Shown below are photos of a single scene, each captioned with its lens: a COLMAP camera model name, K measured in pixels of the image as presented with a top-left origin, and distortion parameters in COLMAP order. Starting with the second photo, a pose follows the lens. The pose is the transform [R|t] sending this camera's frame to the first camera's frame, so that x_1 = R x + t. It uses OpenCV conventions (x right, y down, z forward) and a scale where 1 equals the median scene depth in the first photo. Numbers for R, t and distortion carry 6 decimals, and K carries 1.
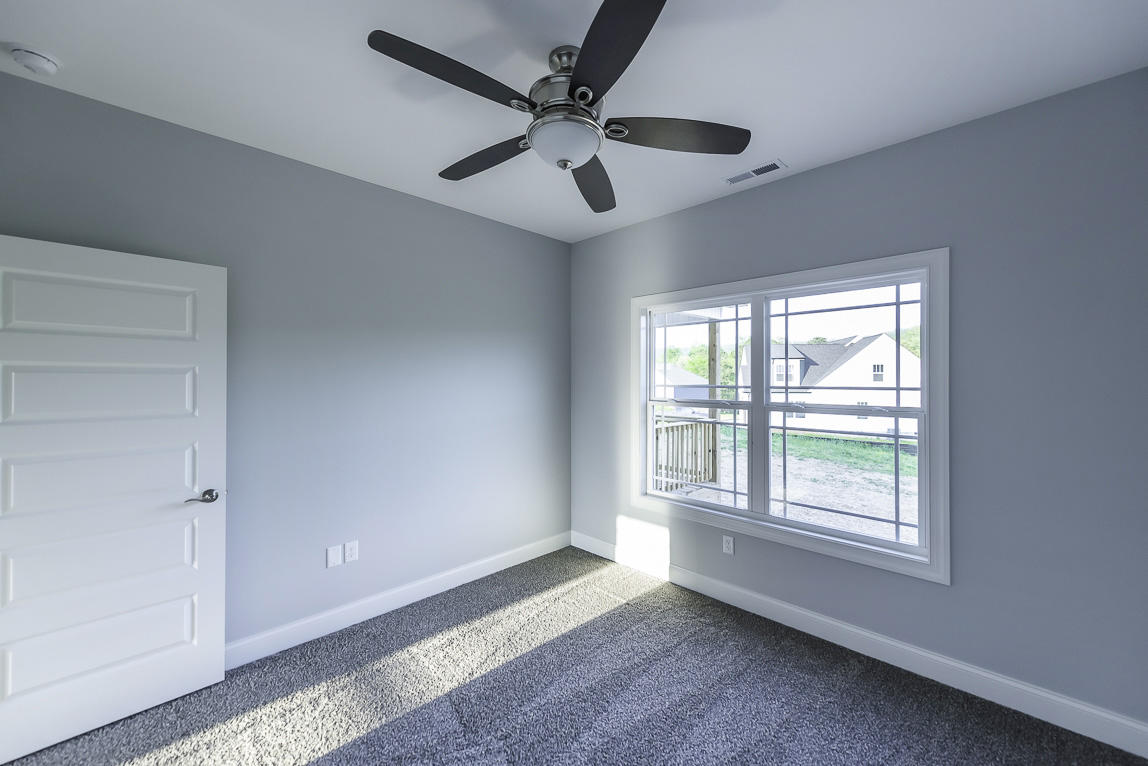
lens RADIAL K [[450.8, 0, 572.8], [0, 450.8, 382.5], [0, 0, 1]] dist [0.003782, 0.000069]
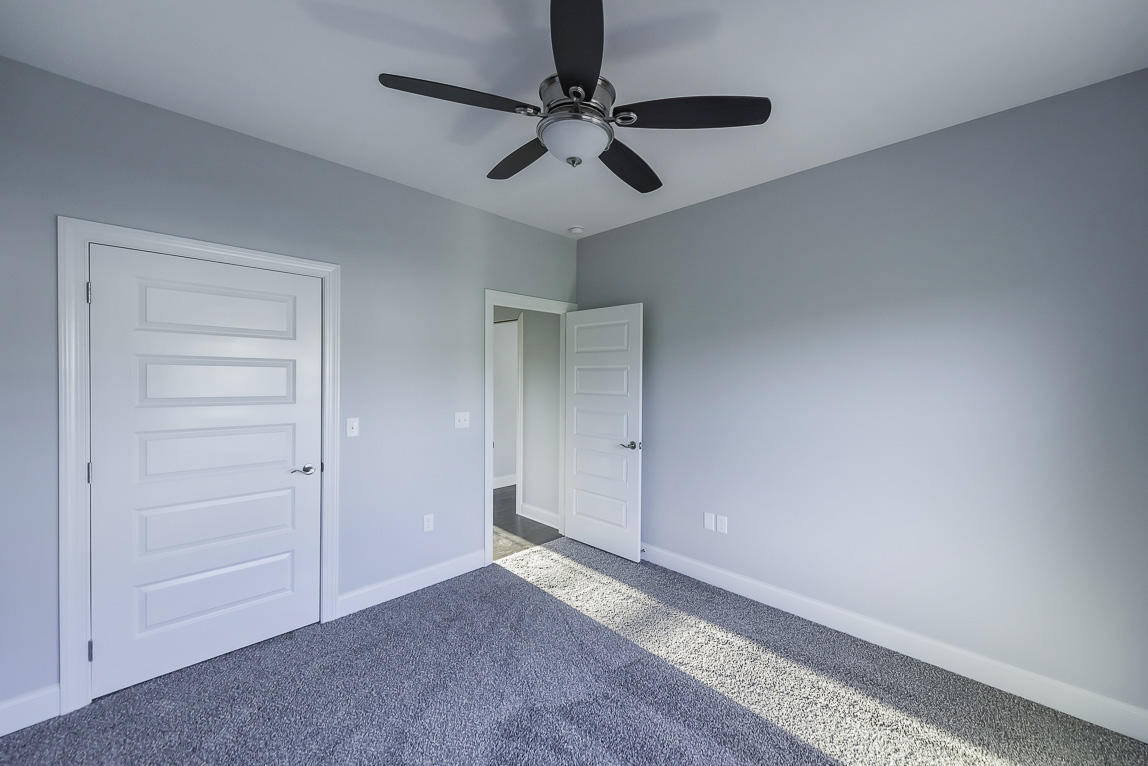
lens RADIAL K [[450.8, 0, 574.1], [0, 450.8, 381.3], [0, 0, 1]] dist [0.003782, 0.000069]
pose [[-0.023194, 0.009957, -0.999681, 0.808057], [0.001279, 0.999950, 0.009930, 0.001772], [0.999730, -0.001048, -0.023206, 0.805291]]
